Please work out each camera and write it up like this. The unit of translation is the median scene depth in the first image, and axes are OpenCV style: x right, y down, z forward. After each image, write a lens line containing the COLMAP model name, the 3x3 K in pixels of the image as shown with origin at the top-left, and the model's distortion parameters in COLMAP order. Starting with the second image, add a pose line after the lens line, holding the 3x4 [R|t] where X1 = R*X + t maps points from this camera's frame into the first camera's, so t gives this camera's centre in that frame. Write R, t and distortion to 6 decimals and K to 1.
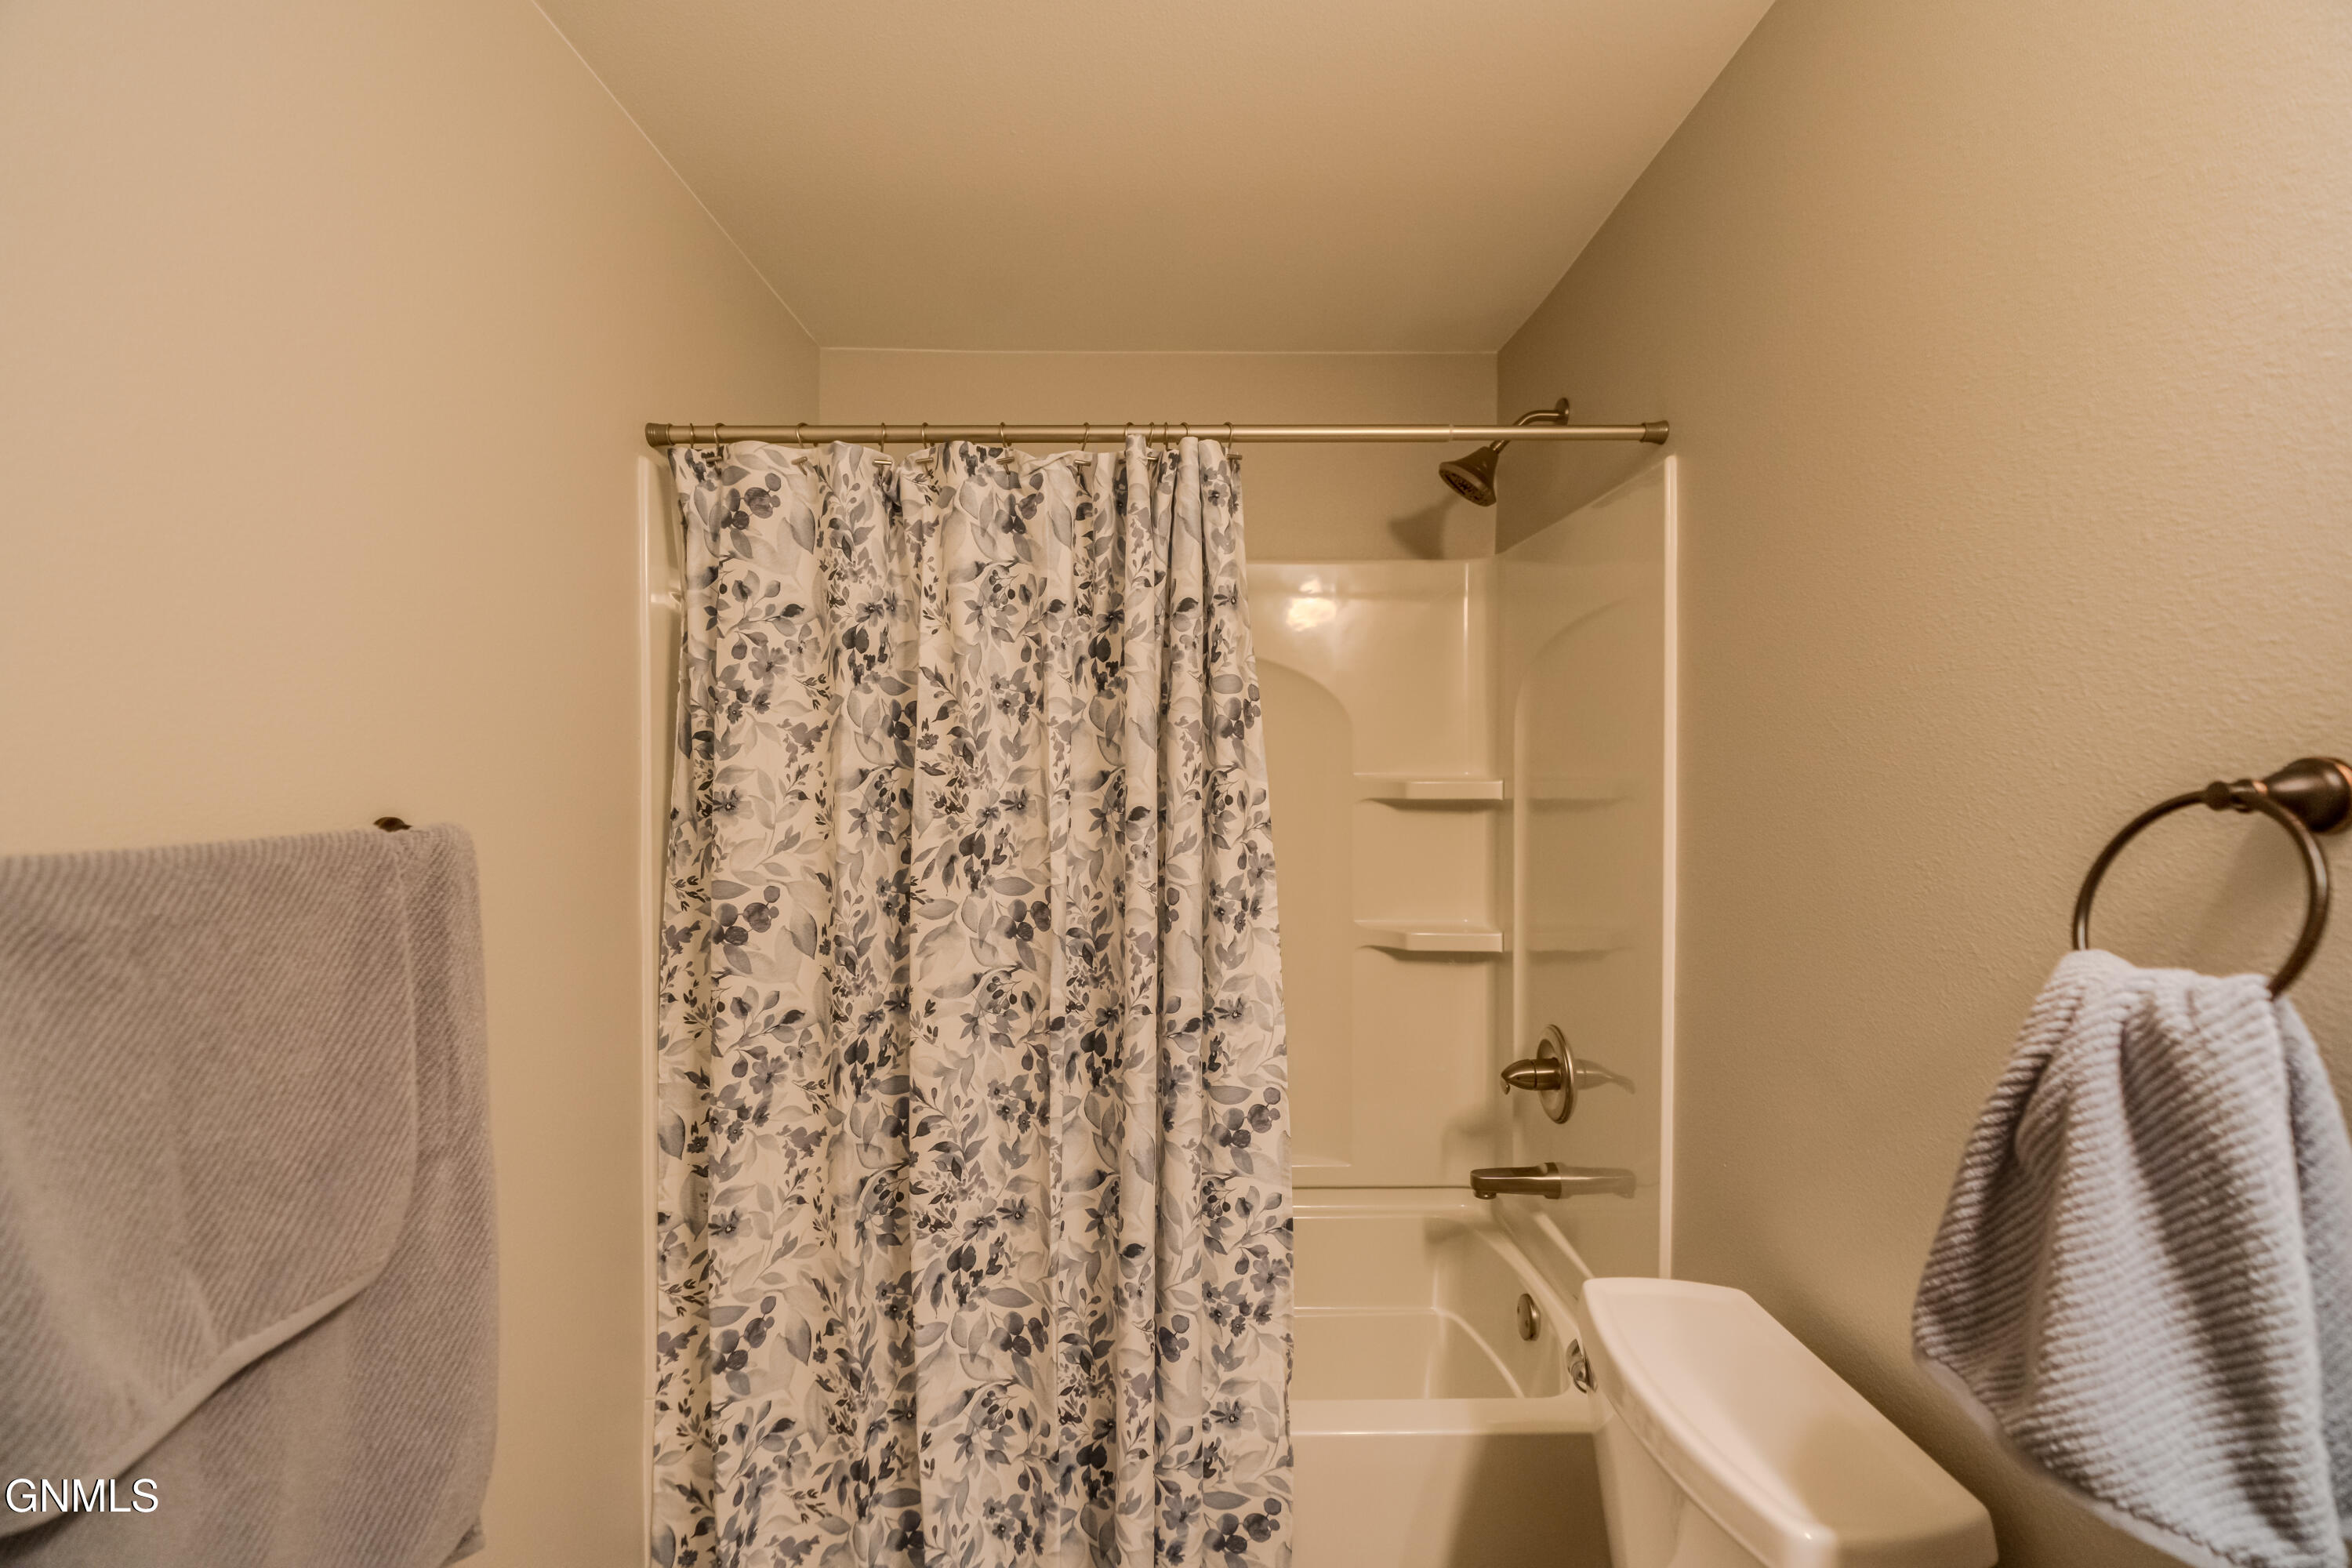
lens RADIAL K [[1073.0, 0, 1167.8], [0, 1073.0, 779.4], [0, 0, 1]] dist [-0.008257, 0.001917]
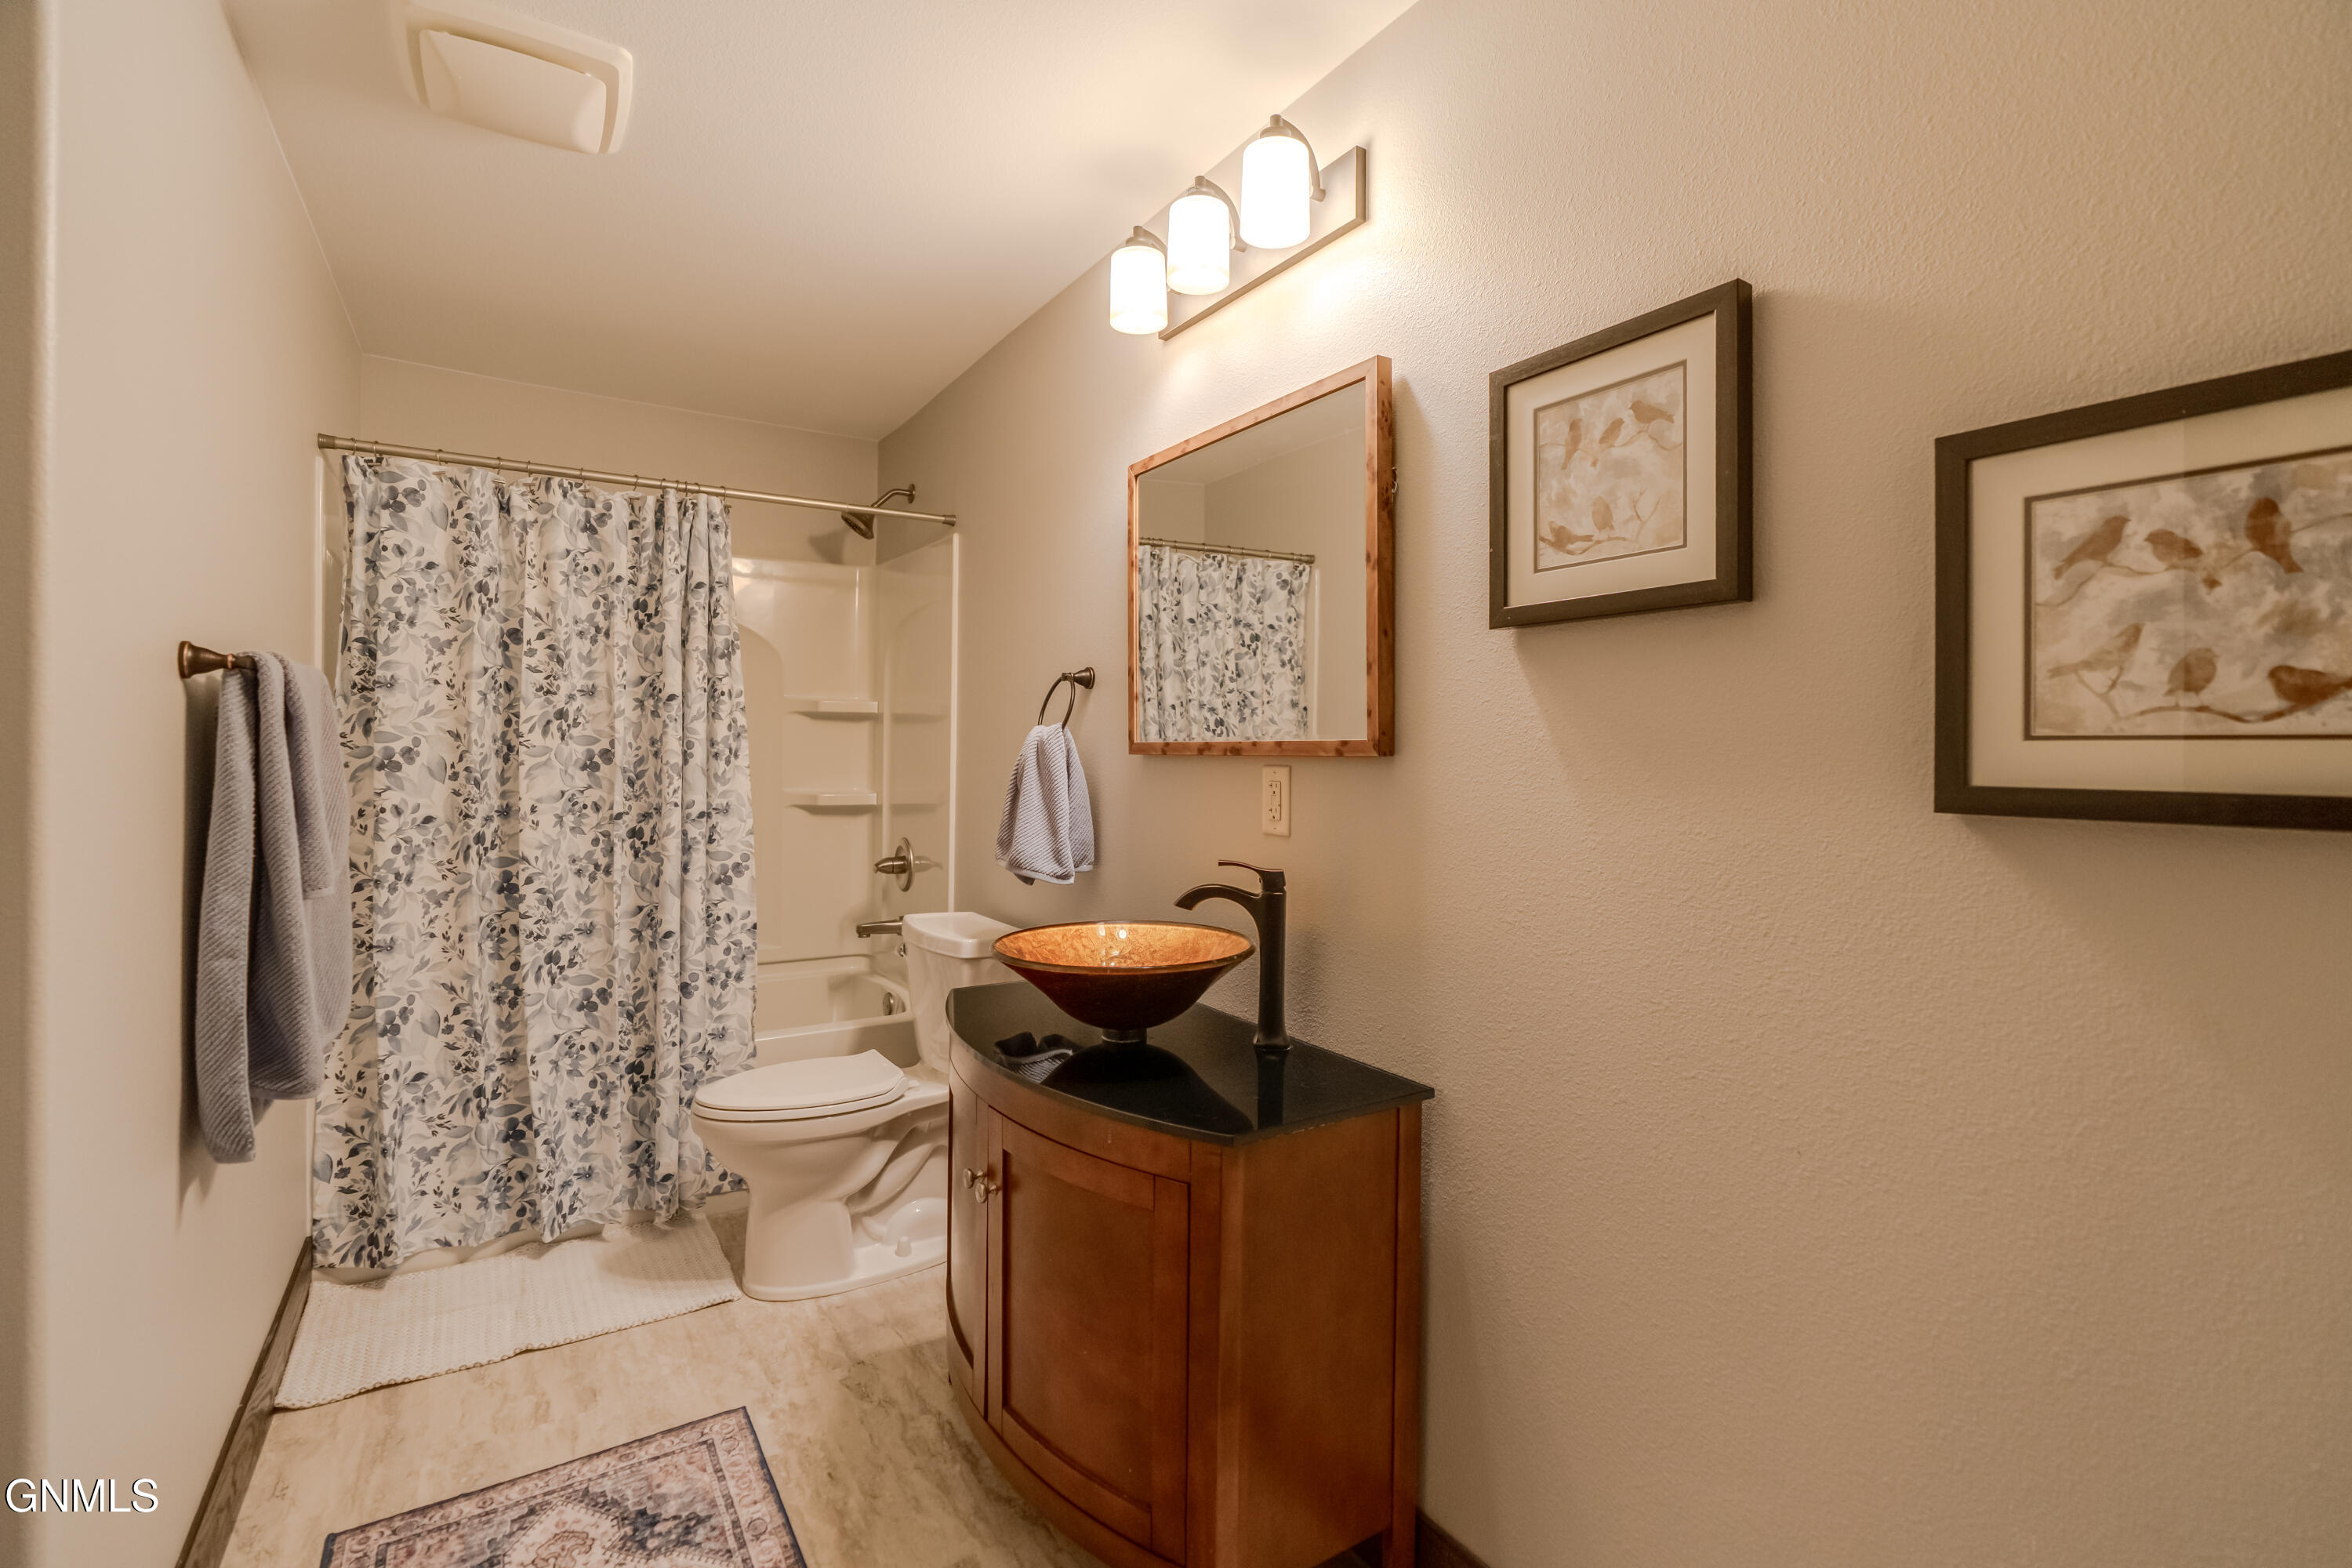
lens RADIAL K [[1073.0, 0, 1167.3], [0, 1073.0, 764.4], [0, 0, 1]] dist [-0.008257, 0.001917]
pose [[0.855040, 0.005885, 0.518529, -0.238769], [-0.010978, 0.999917, 0.006754, 0.117741], [-0.518446, -0.011468, 0.855033, -0.947502]]
